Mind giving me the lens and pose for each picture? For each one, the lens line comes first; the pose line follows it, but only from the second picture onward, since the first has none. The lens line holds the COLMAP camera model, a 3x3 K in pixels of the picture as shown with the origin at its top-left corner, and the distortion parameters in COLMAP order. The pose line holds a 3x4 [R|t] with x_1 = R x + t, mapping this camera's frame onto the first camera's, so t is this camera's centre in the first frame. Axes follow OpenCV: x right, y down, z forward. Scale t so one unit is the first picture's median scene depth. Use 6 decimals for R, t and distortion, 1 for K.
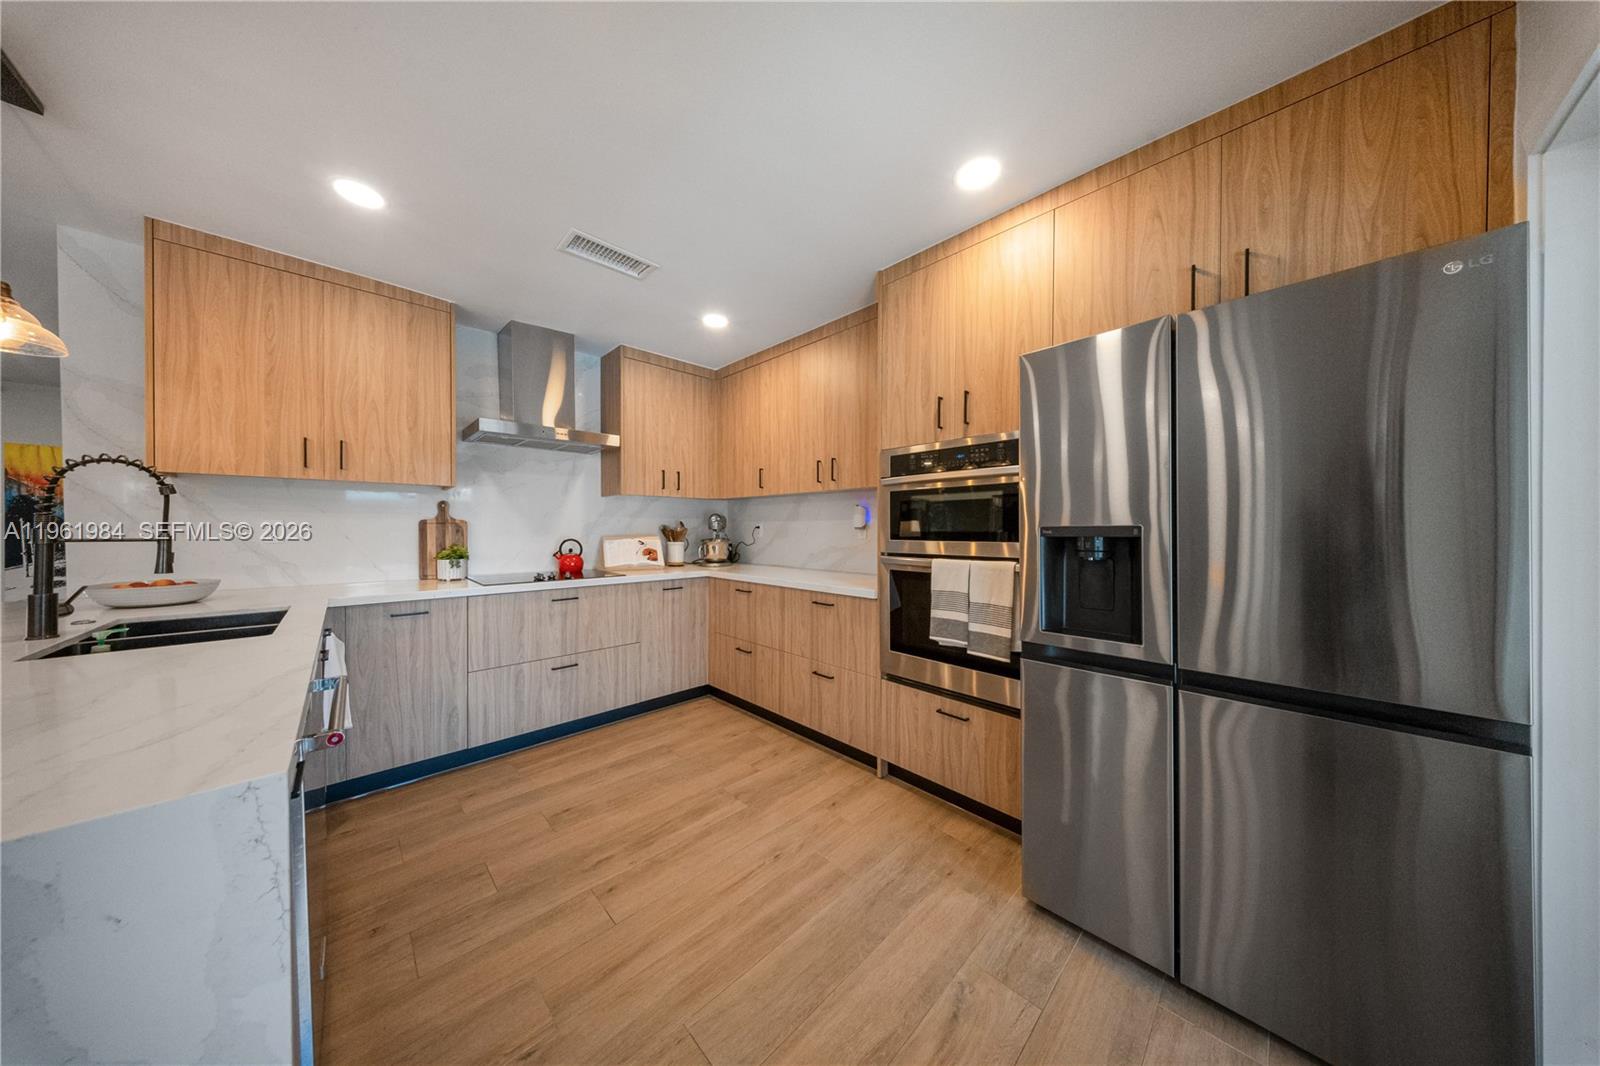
lens RADIAL K [[467.8, 0, 797.3], [0, 467.8, 533.0], [0, 0, 1]] dist [-0.003594, -0.000084]
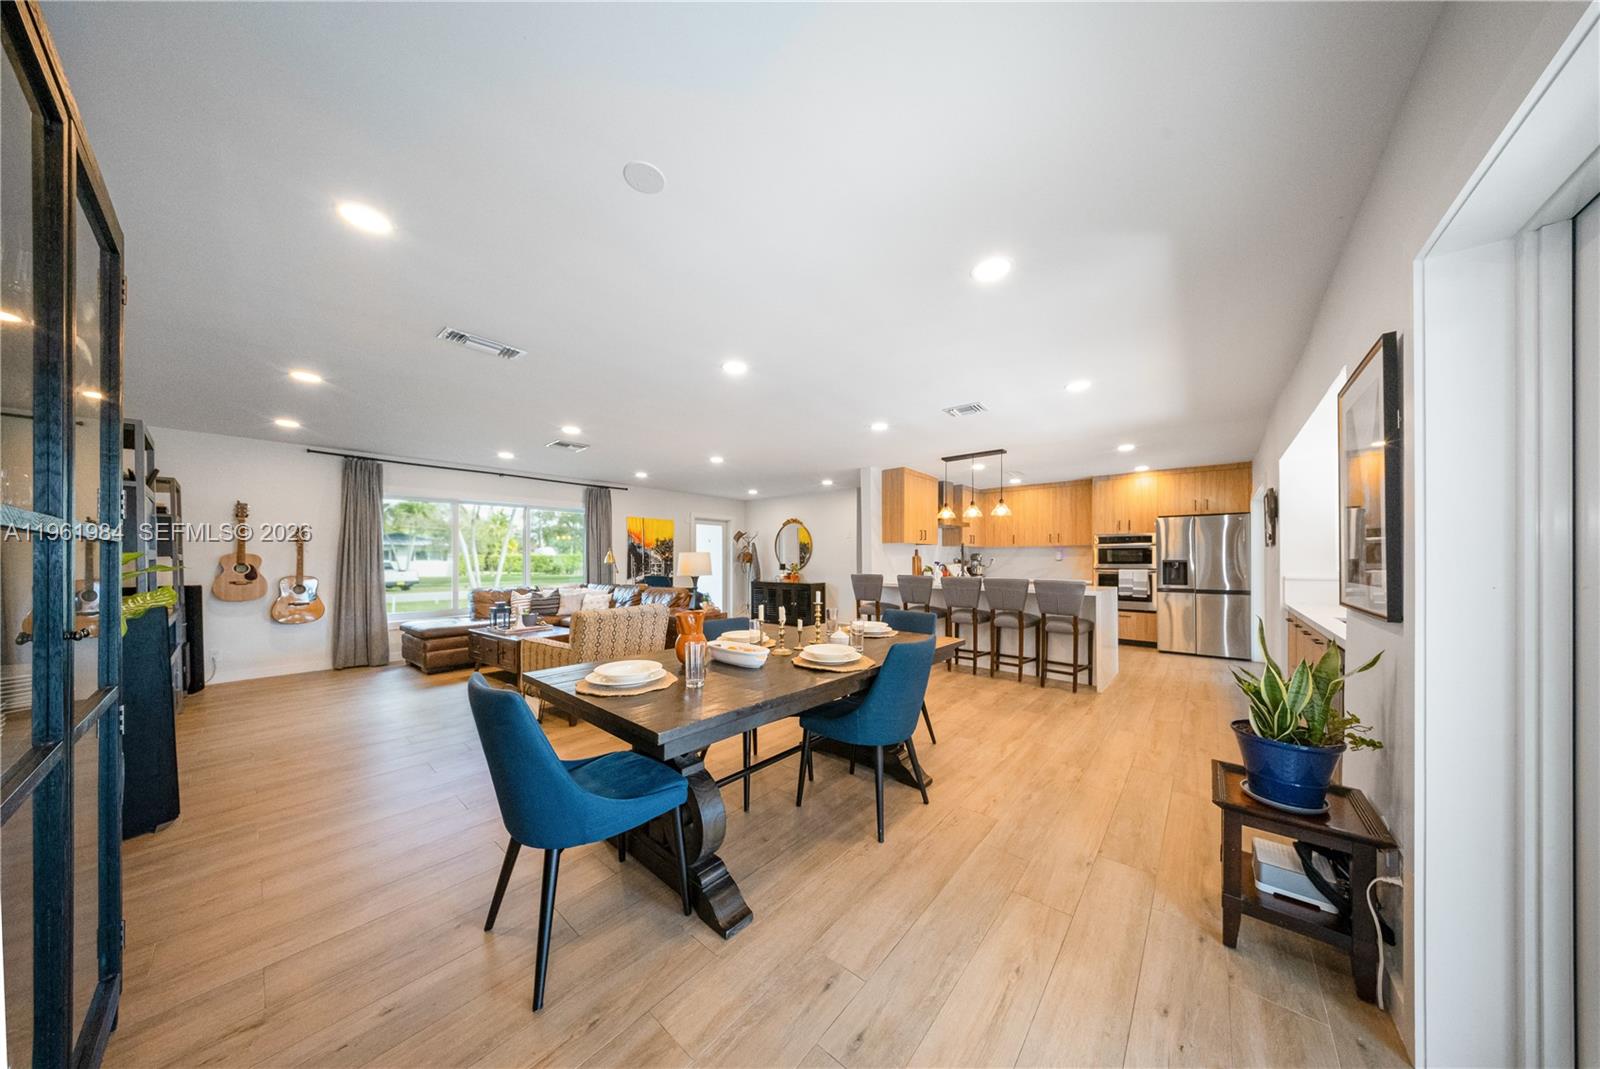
lens RADIAL K [[476.1, 0, 799.9], [0, 476.1, 558.4], [0, 0, 1]] dist [-0.000867, -0.000105]
pose [[0.995522, 0.001356, 0.094522, -2.108098], [-0.000252, 0.999932, -0.011684, 0.015810], [-0.094532, 0.011608, 0.995454, -1.993029]]
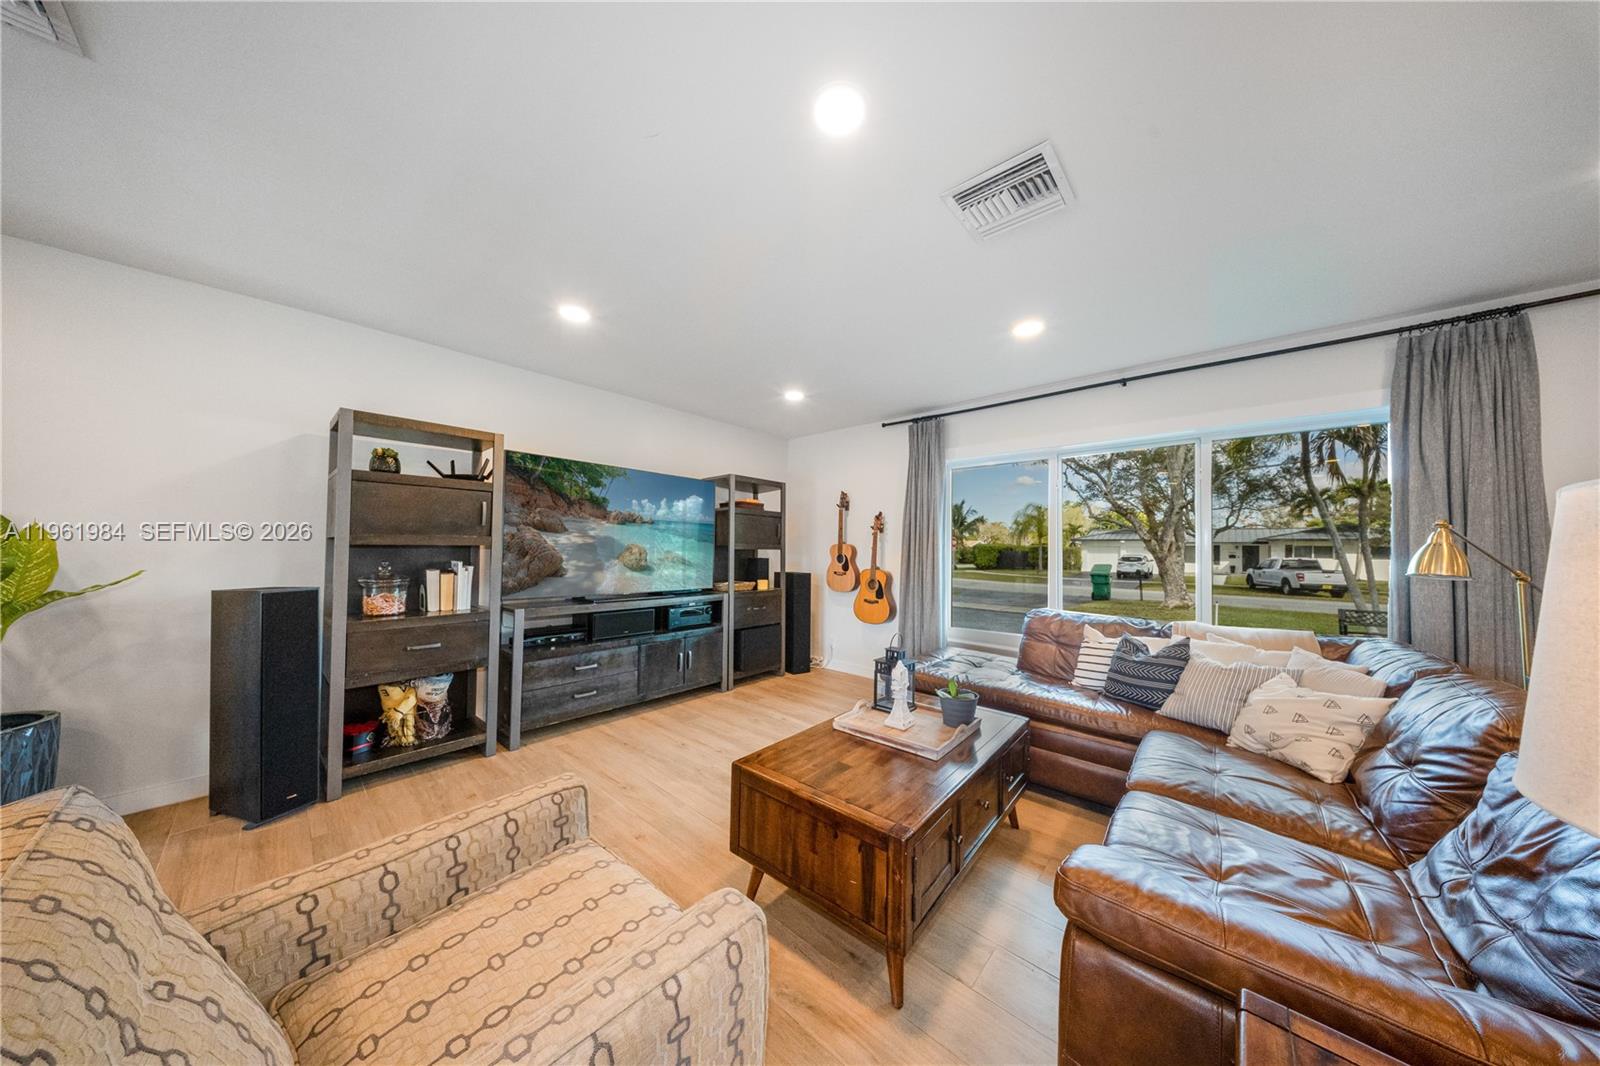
lens RADIAL K [[452.7, 0, 784.0], [0, 452.7, 539.8], [0, 0, 1]] dist [0.000100, -0.000005]
pose [[0.068508, -0.012955, -0.997566, -2.371069], [-0.027253, 0.999518, -0.014852, -0.009918], [0.997278, 0.028204, 0.068122, 0.071865]]
